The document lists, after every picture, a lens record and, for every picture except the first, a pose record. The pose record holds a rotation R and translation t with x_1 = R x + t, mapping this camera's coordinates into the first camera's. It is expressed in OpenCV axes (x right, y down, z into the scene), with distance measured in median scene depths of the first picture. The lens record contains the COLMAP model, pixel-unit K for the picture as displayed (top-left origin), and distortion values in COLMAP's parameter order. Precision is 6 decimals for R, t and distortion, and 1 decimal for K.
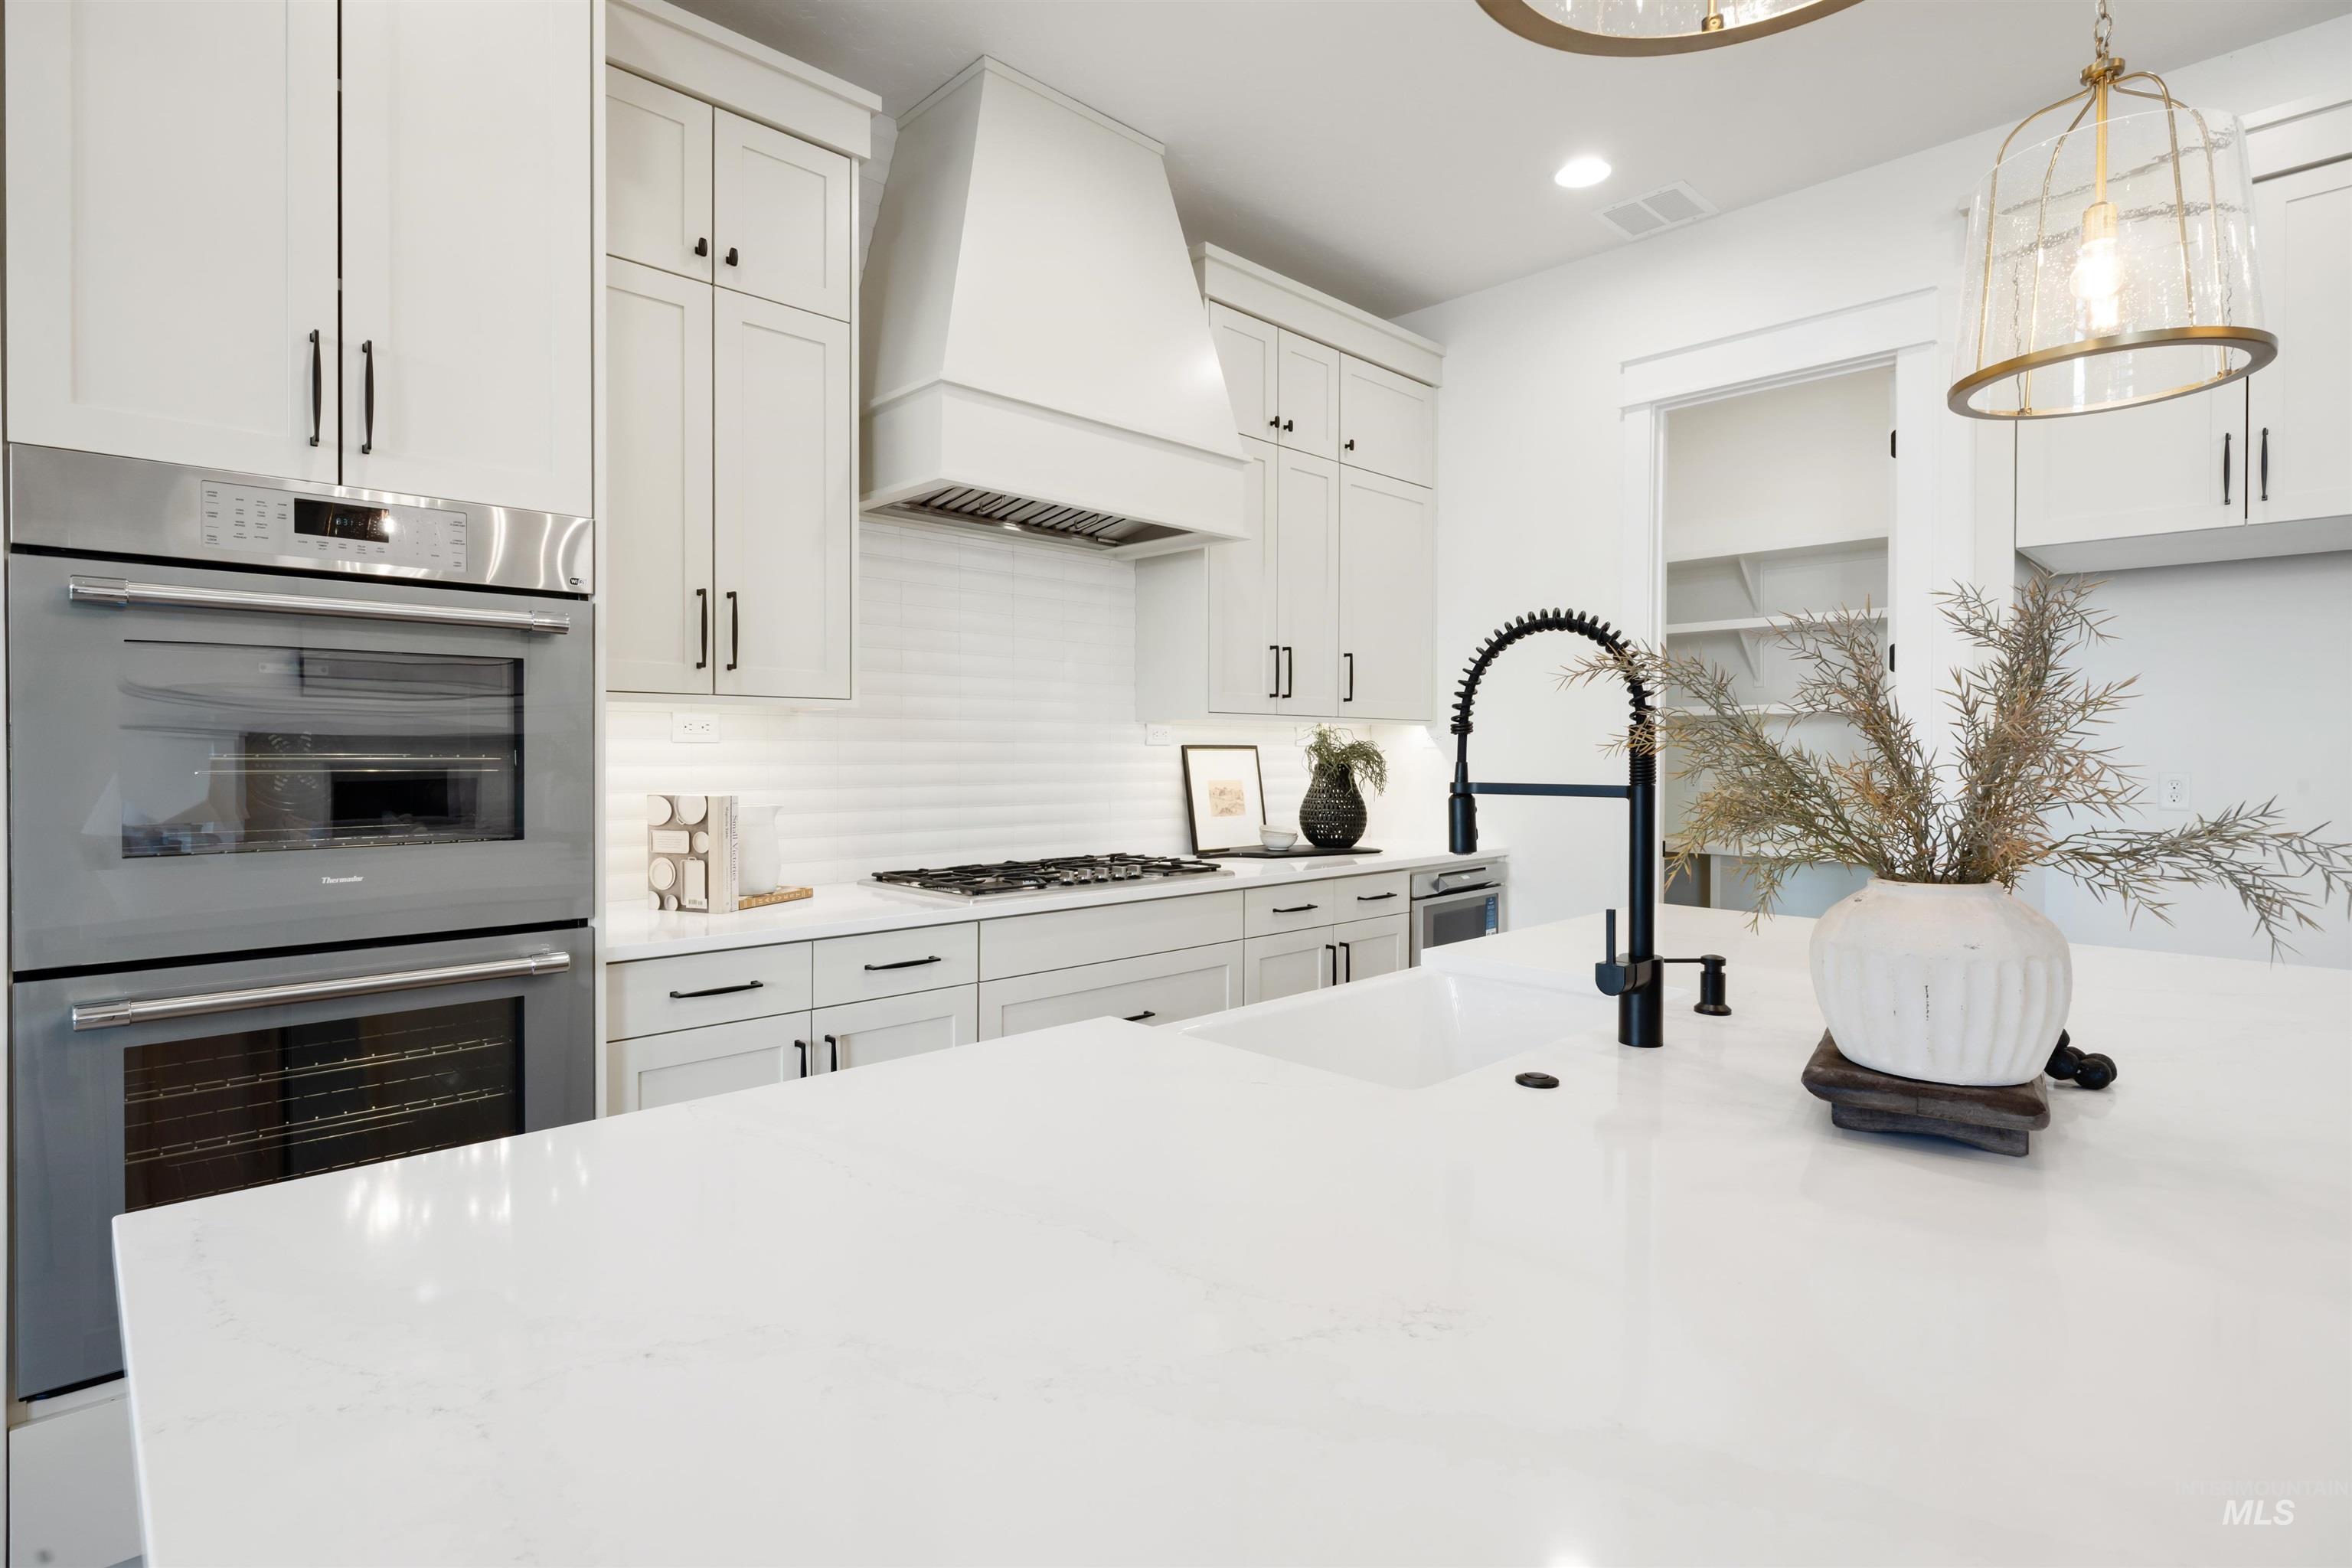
lens RADIAL K [[1142.1, 0, 1137.0], [0, 1142.1, 748.0], [0, 0, 1]] dist [-0.000678, -0.000055]
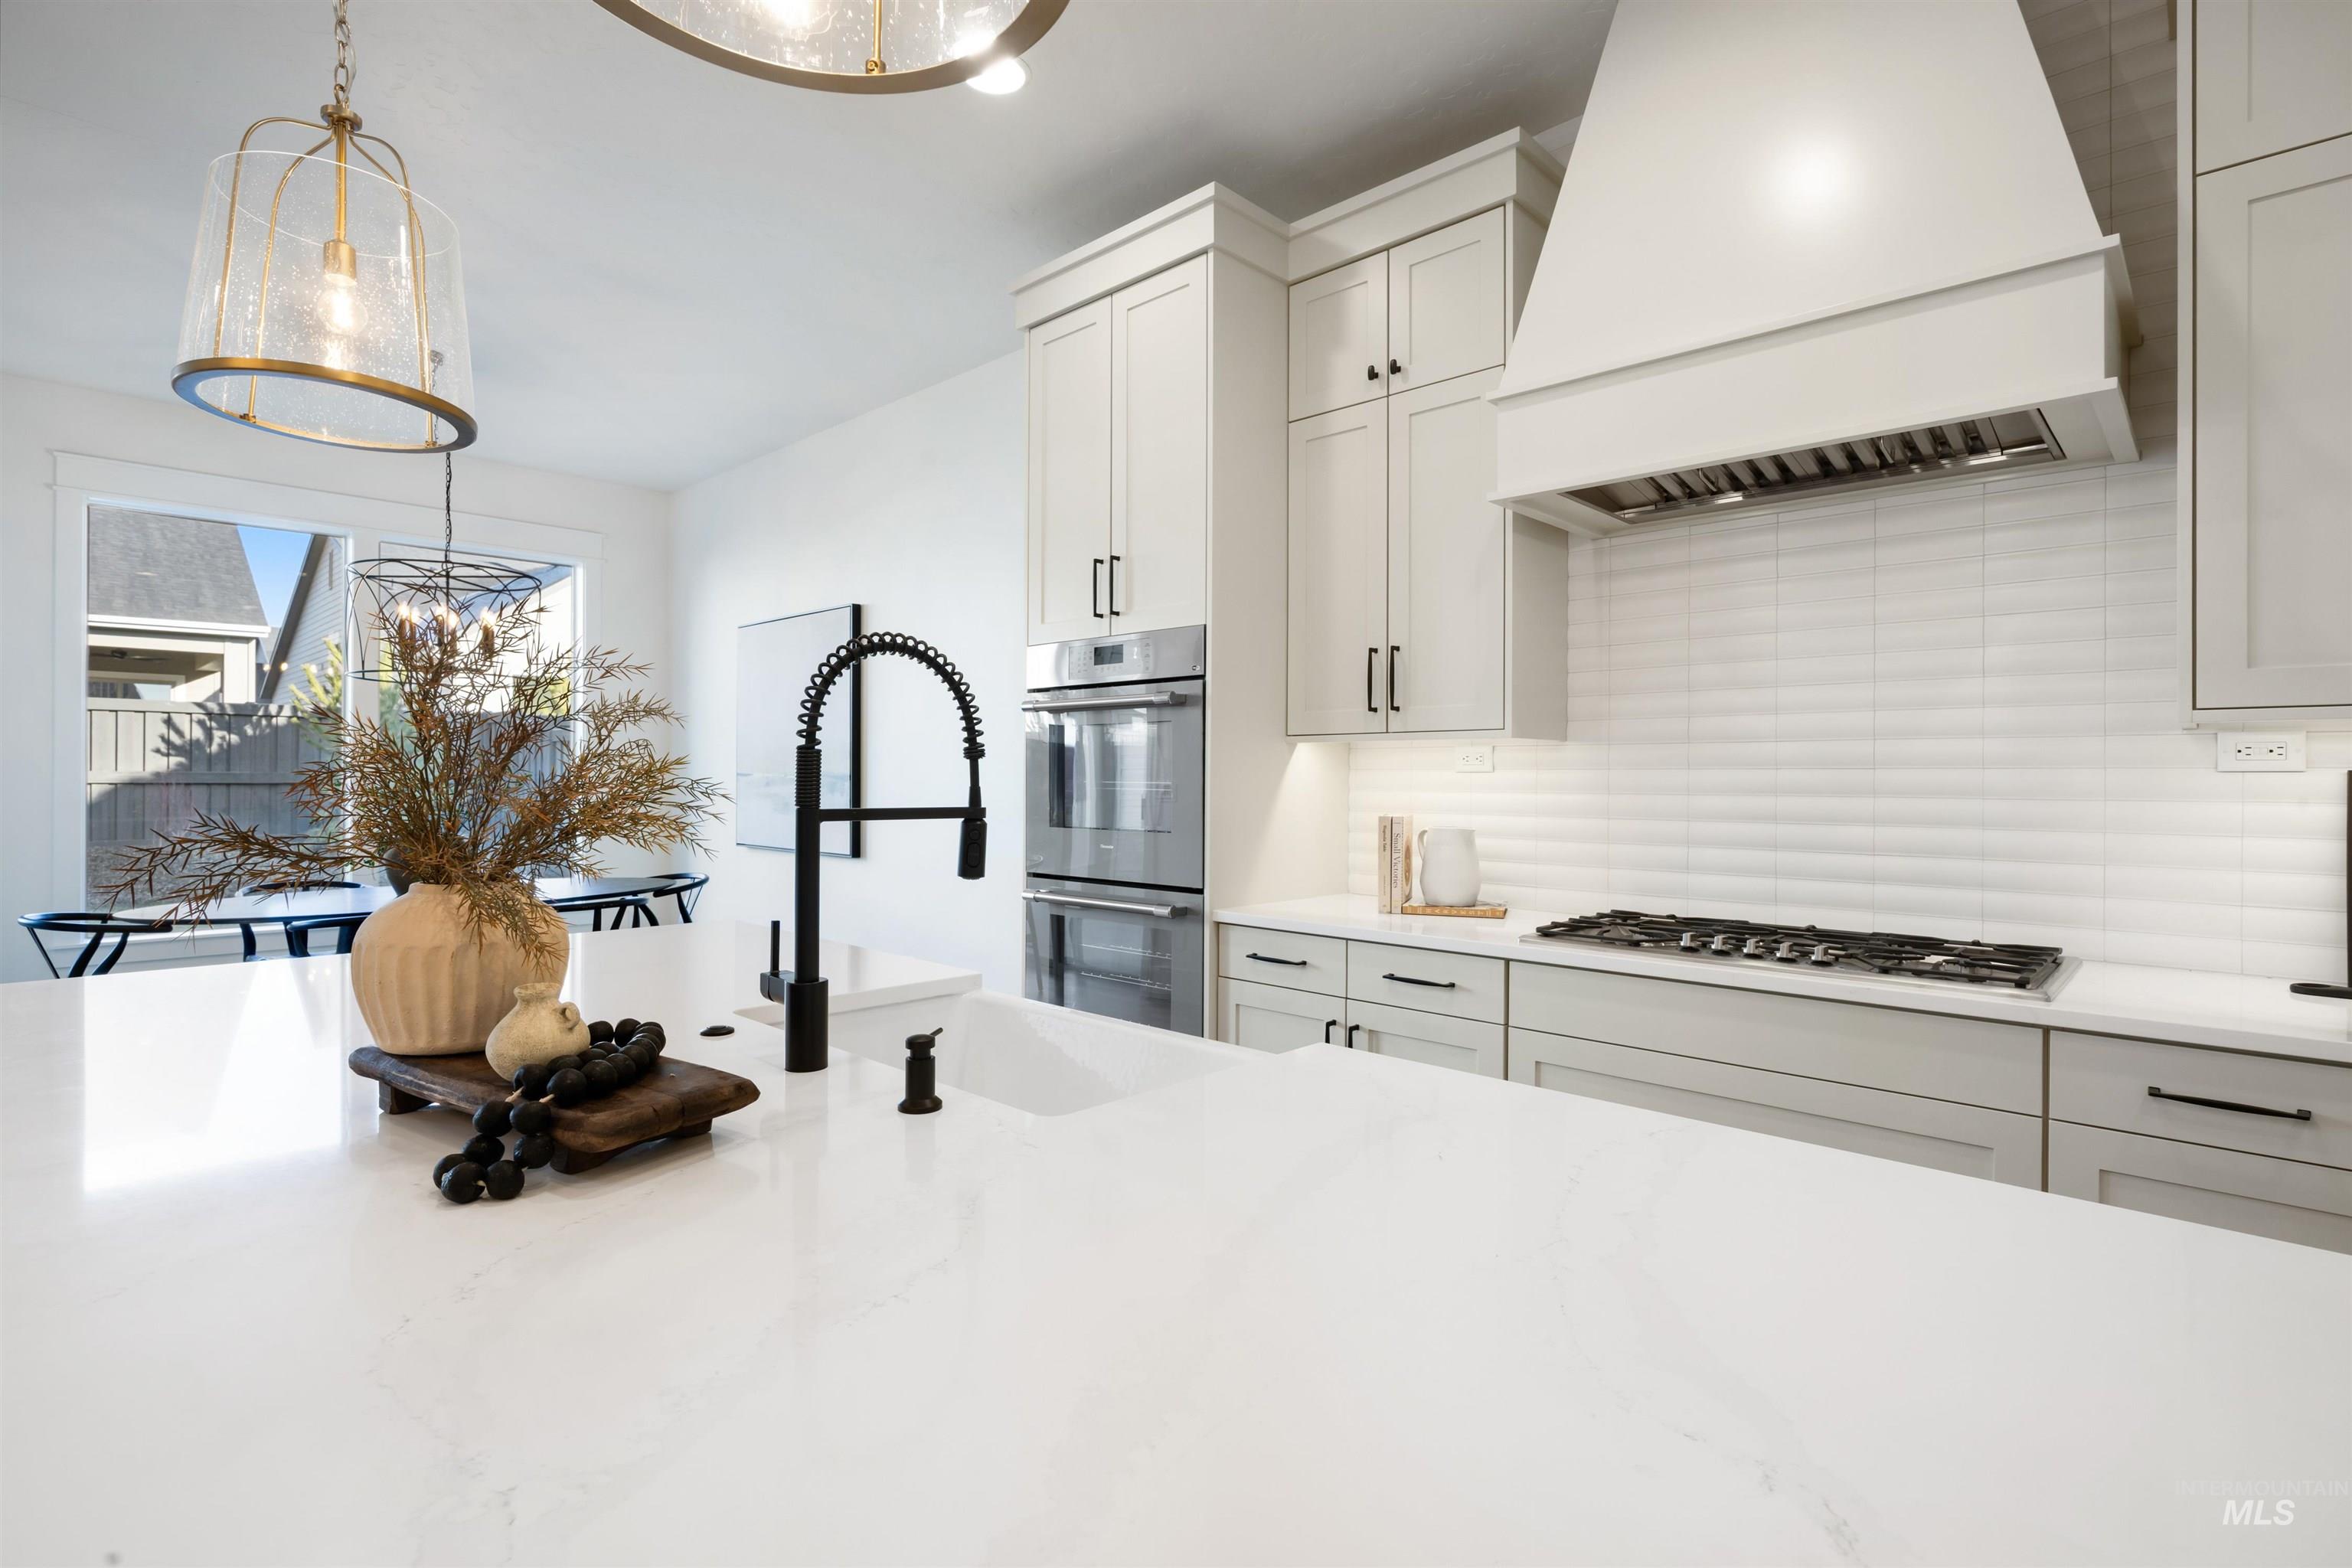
lens RADIAL K [[1101.4, 0, 1176.7], [0, 1101.4, 775.3], [0, 0, 1]] dist [-0.019042, -0.000013]
pose [[0.049182, -0.004422, -0.998780, 0.711171], [-0.003086, 0.999985, -0.004579, 0.004432], [0.998785, 0.003308, 0.049167, 0.650536]]
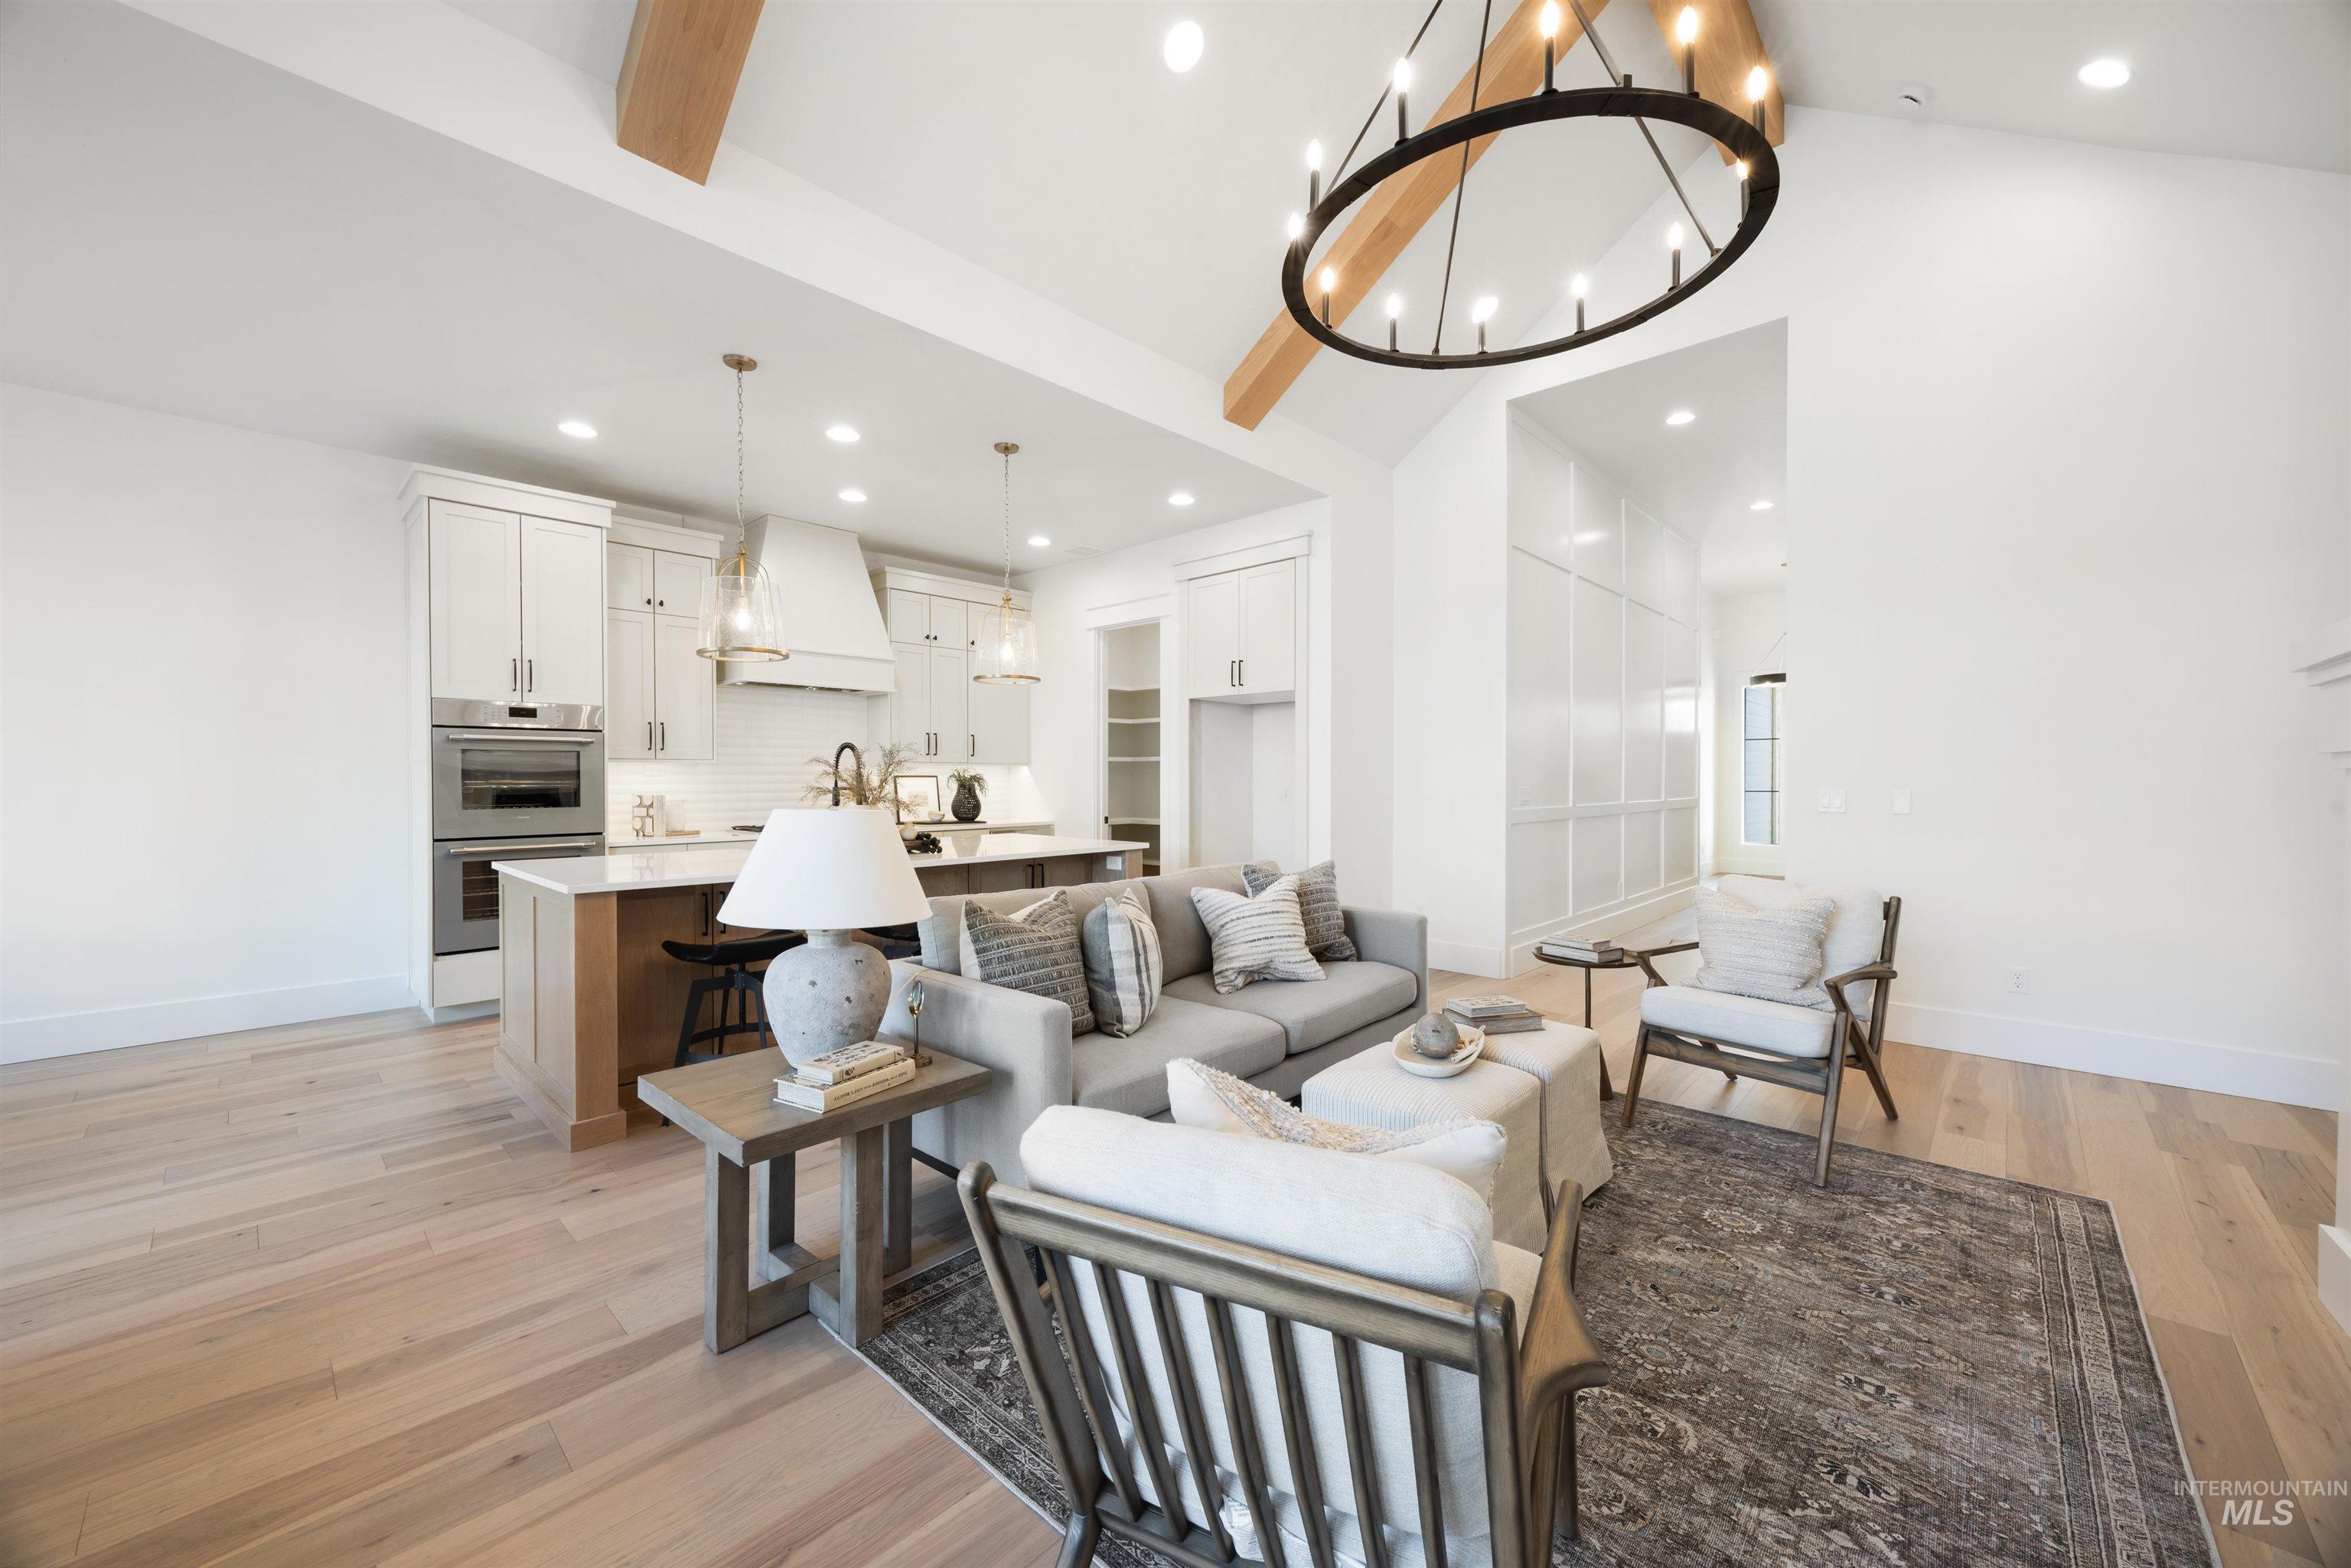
lens RADIAL K [[883.4, 0, 1183.6], [0, 883.4, 778.8], [0, 0, 1]] dist [0.000913, 0.000059]
pose [[0.997240, -0.003860, 0.074142, 0.693732], [0.003487, 0.999981, 0.005169, -0.004563], [-0.074160, -0.004896, 0.997234, -1.148392]]
